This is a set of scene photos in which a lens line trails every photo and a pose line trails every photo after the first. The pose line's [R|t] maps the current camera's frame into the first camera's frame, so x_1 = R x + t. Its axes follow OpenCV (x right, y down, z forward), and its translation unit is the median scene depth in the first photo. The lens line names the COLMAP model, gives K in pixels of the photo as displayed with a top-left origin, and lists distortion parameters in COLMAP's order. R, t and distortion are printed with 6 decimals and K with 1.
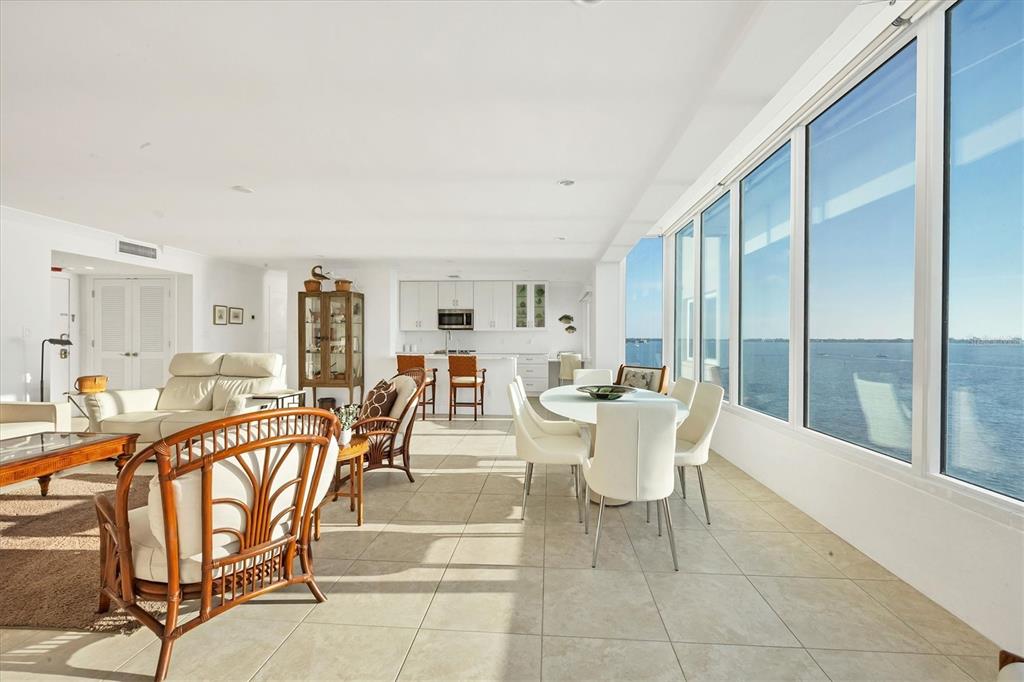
lens RADIAL K [[427.7, 0, 514.9], [0, 427.7, 341.1], [0, 0, 1]] dist [-0.002902, 0.000908]
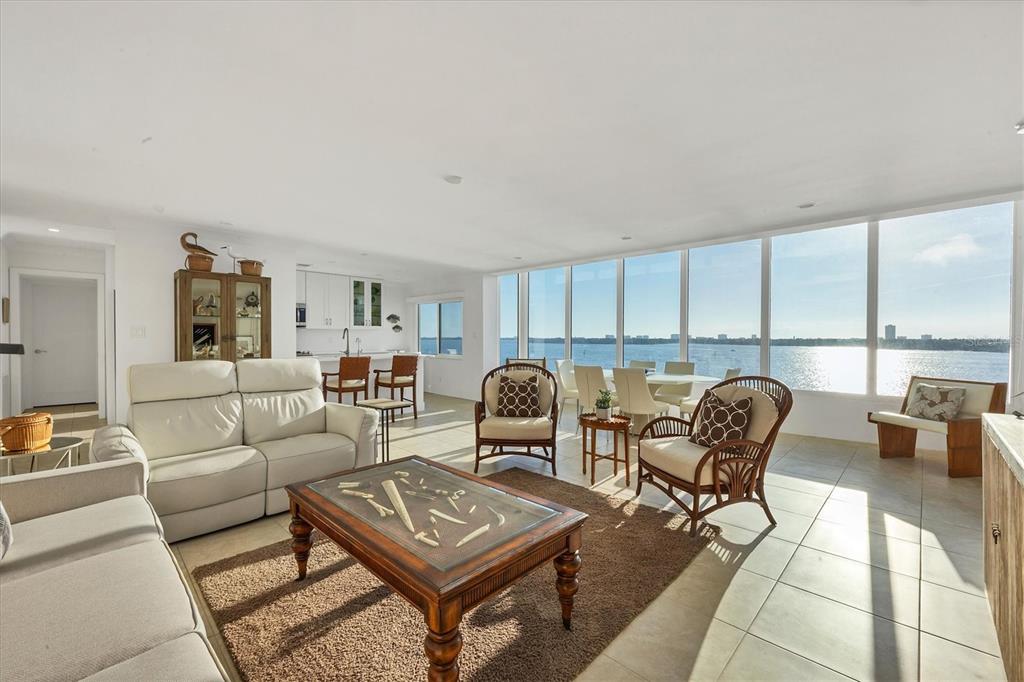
lens RADIAL K [[430.6, 0, 515.3], [0, 430.6, 340.8], [0, 0, 1]] dist [0.001083, -0.000031]
pose [[0.636809, -0.005725, 0.771000, -1.225117], [0.001615, 0.999980, 0.006091, -0.008804], [-0.771020, -0.002634, 0.636806, 0.275503]]
